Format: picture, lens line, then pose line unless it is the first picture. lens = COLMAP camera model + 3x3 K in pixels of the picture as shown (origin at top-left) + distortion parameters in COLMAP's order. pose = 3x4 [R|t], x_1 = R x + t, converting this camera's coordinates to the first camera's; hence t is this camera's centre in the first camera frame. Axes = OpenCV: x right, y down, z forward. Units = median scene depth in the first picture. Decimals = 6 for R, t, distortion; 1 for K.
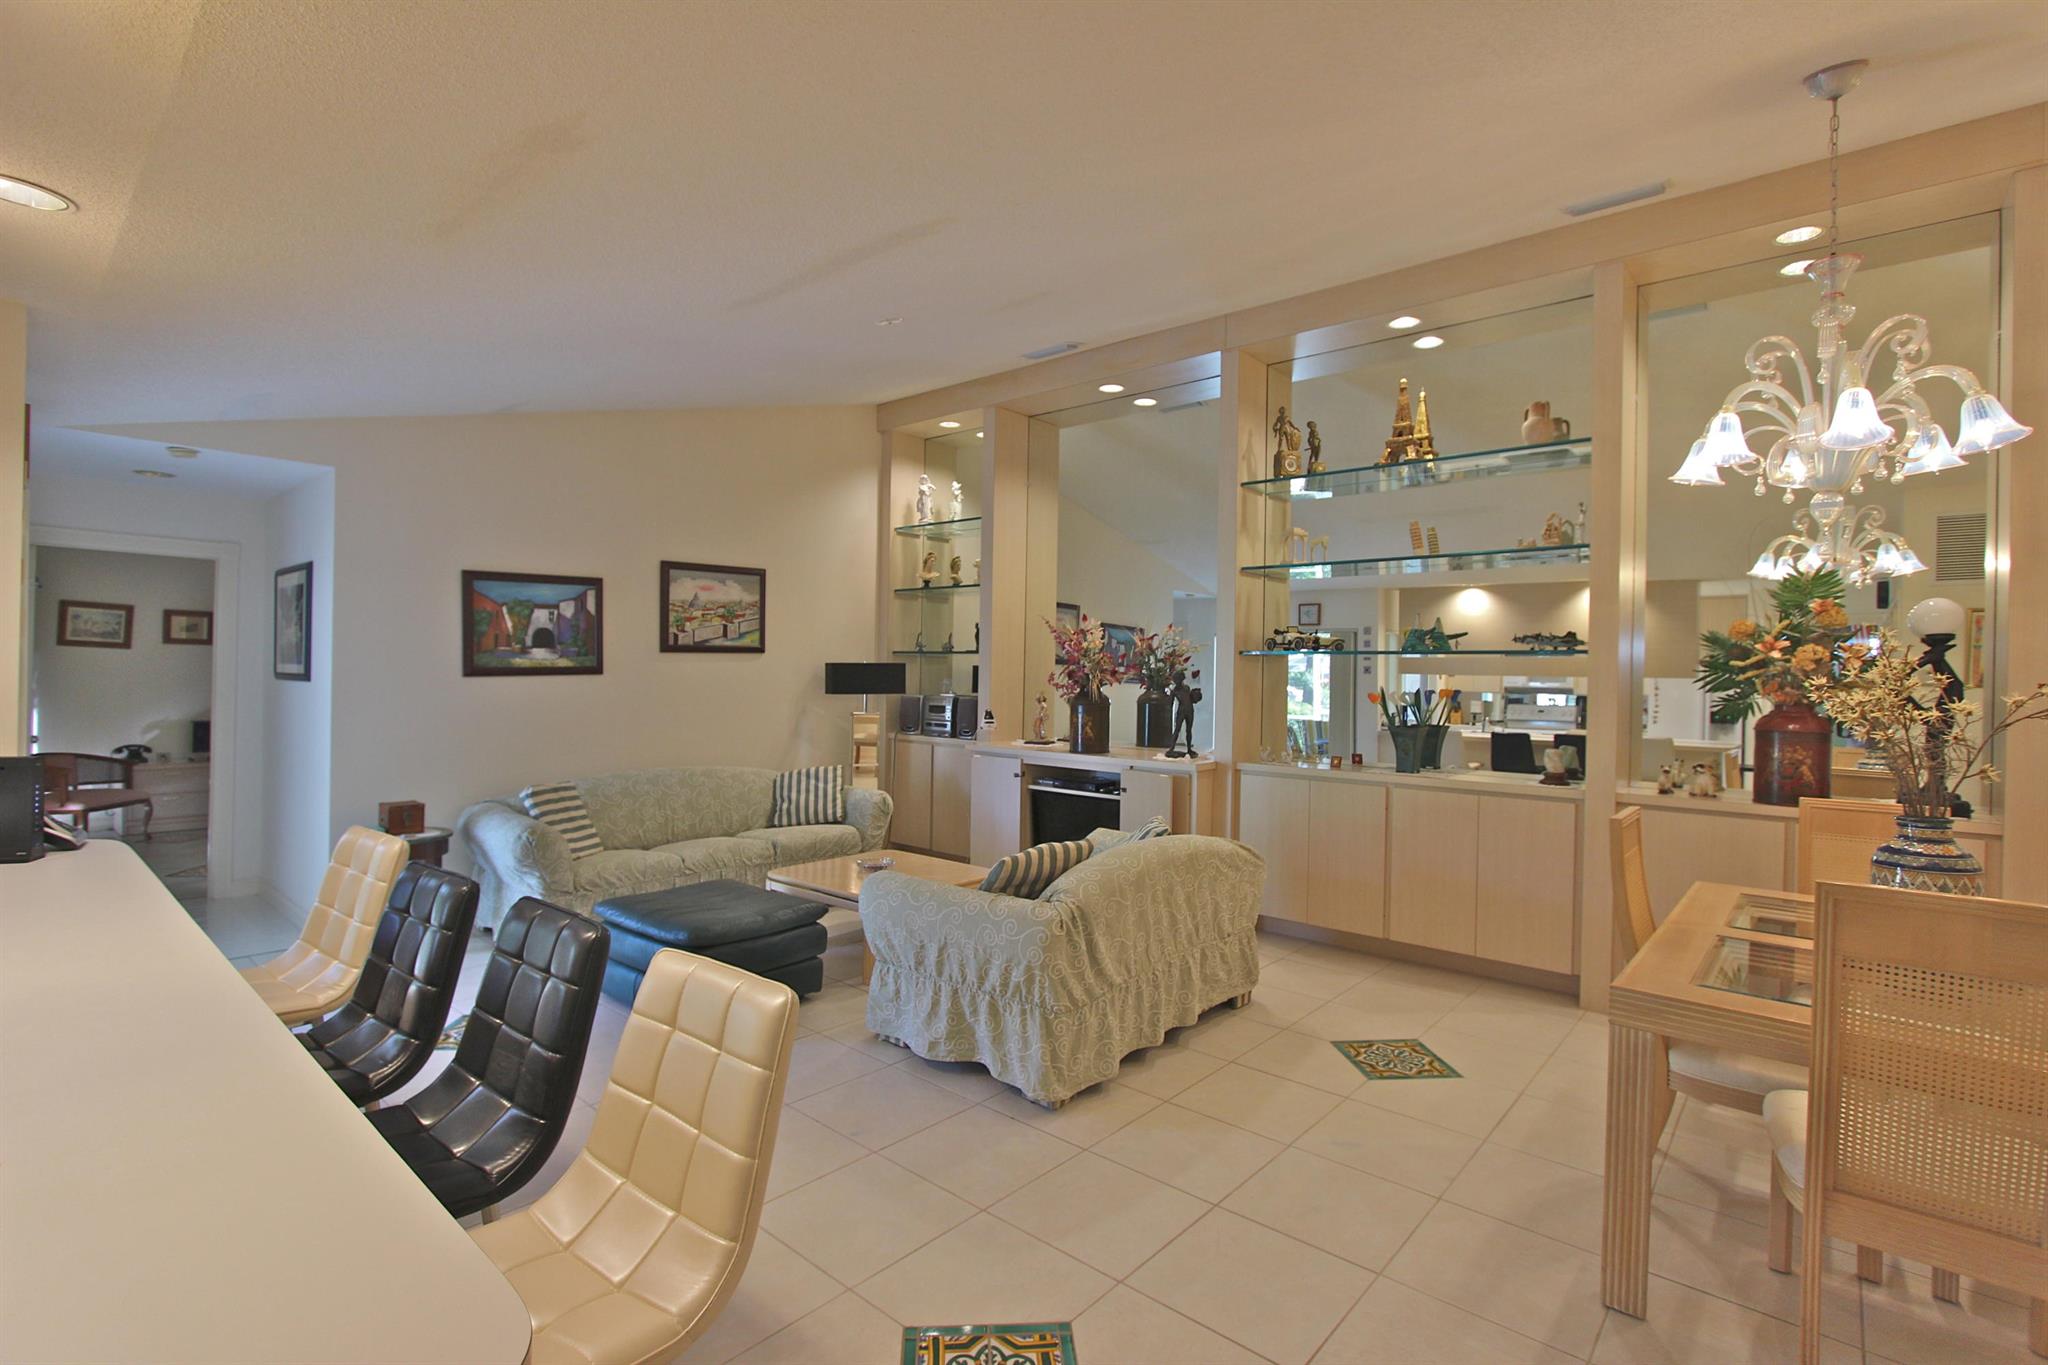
lens RADIAL K [[938.9, 0, 1030.7], [0, 938.9, 676.0], [0, 0, 1]] dist [-0.017487, 0.000711]
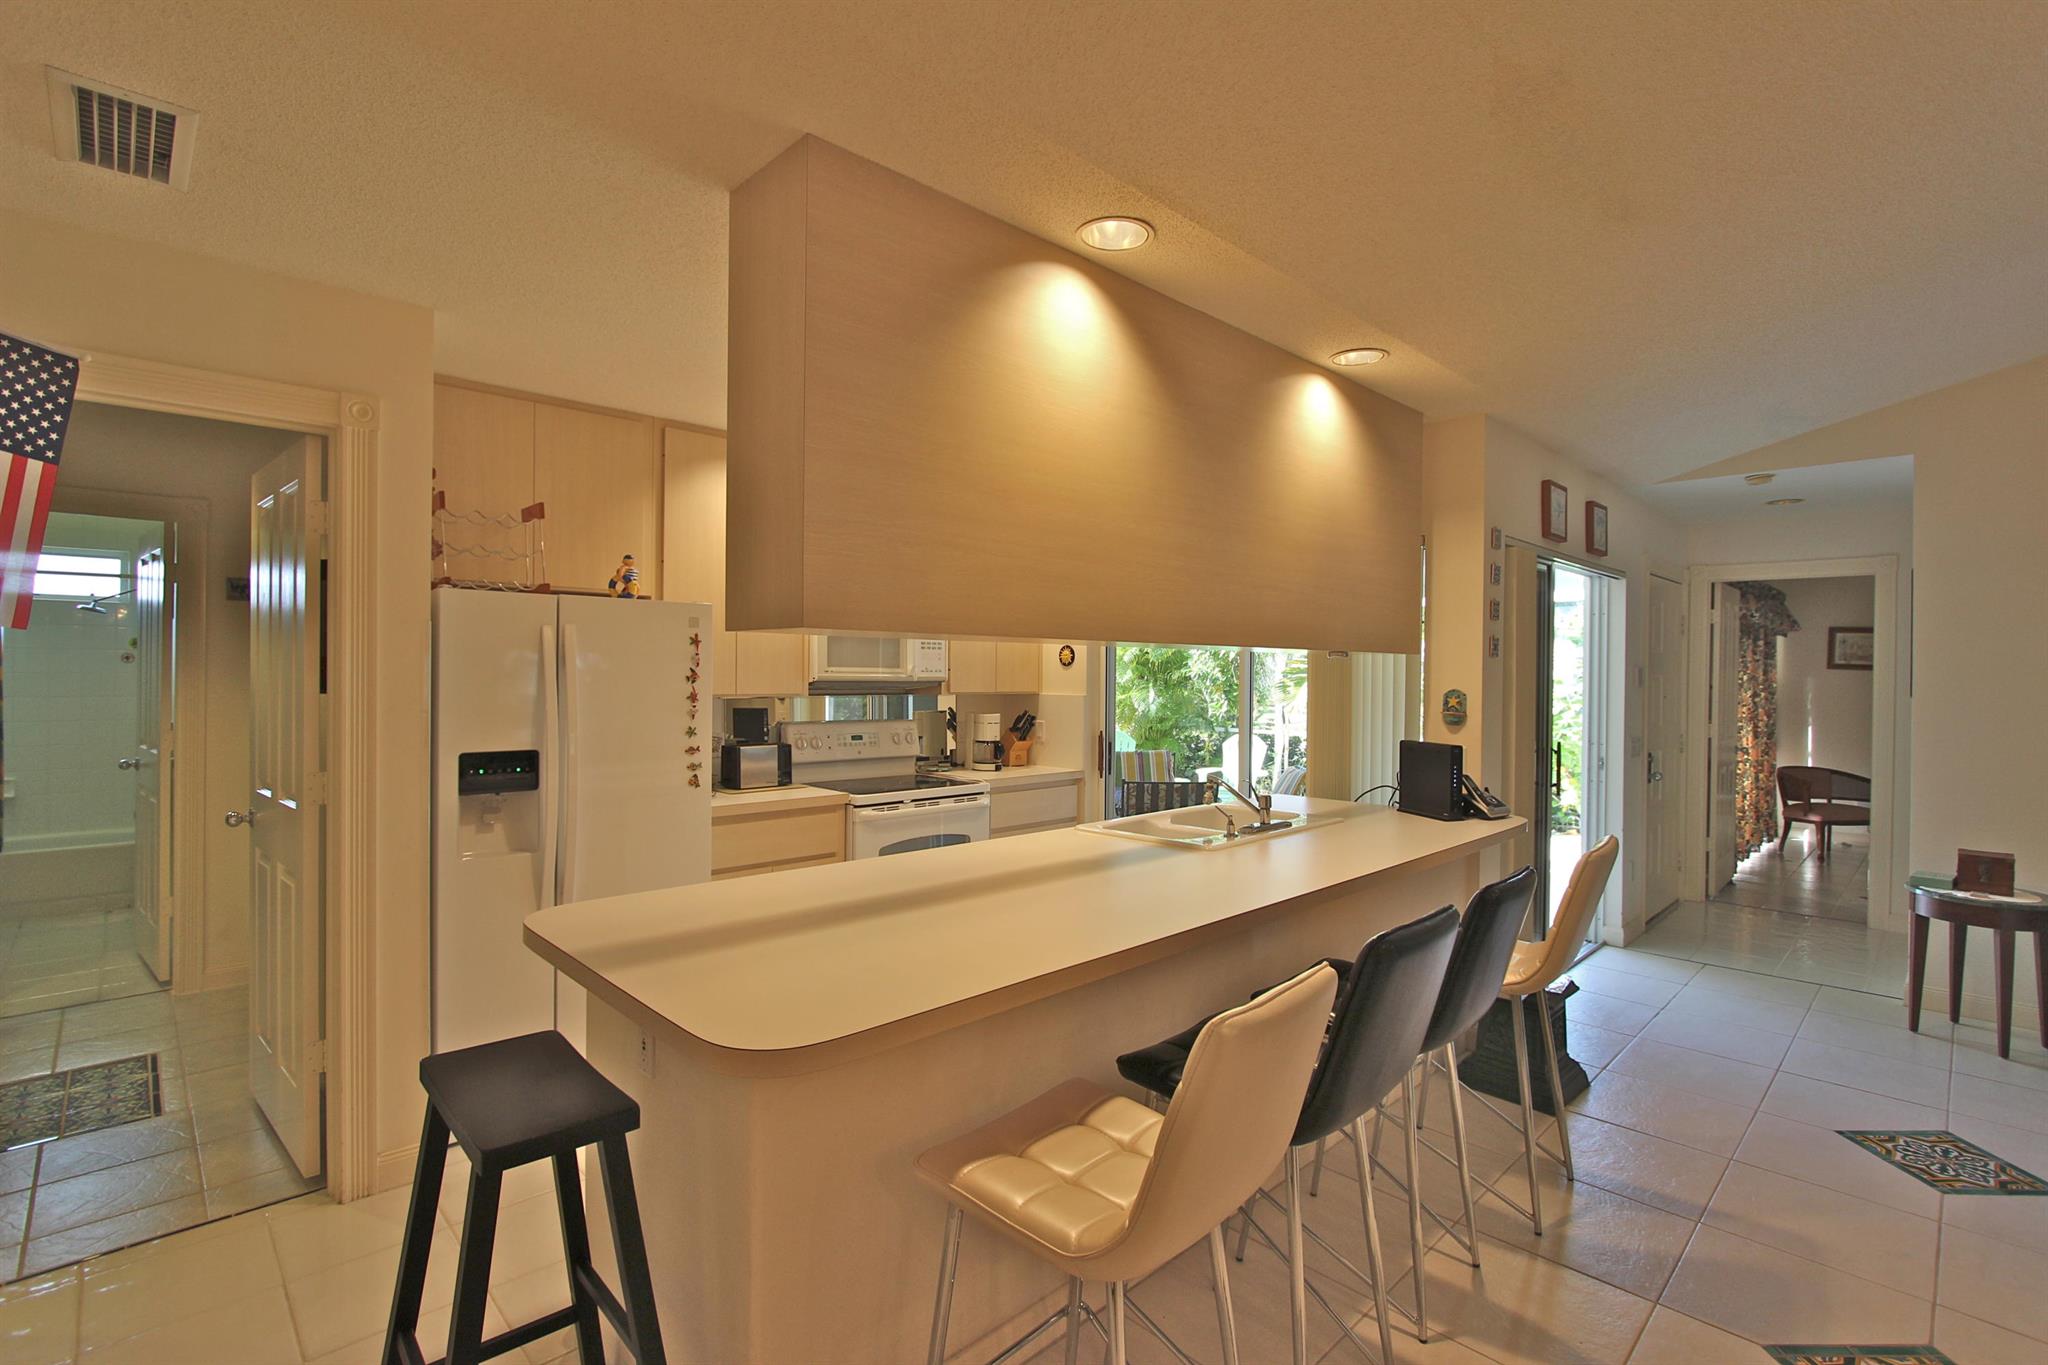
lens RADIAL K [[938.9, 0, 1030.7], [0, 938.9, 676.0], [0, 0, 1]] dist [-0.017487, 0.000711]
pose [[-0.079806, -0.017649, -0.996654, 0.140657], [-0.011212, 0.999796, -0.016807, 0.005521], [0.996747, 0.009833, -0.079988, 0.188969]]
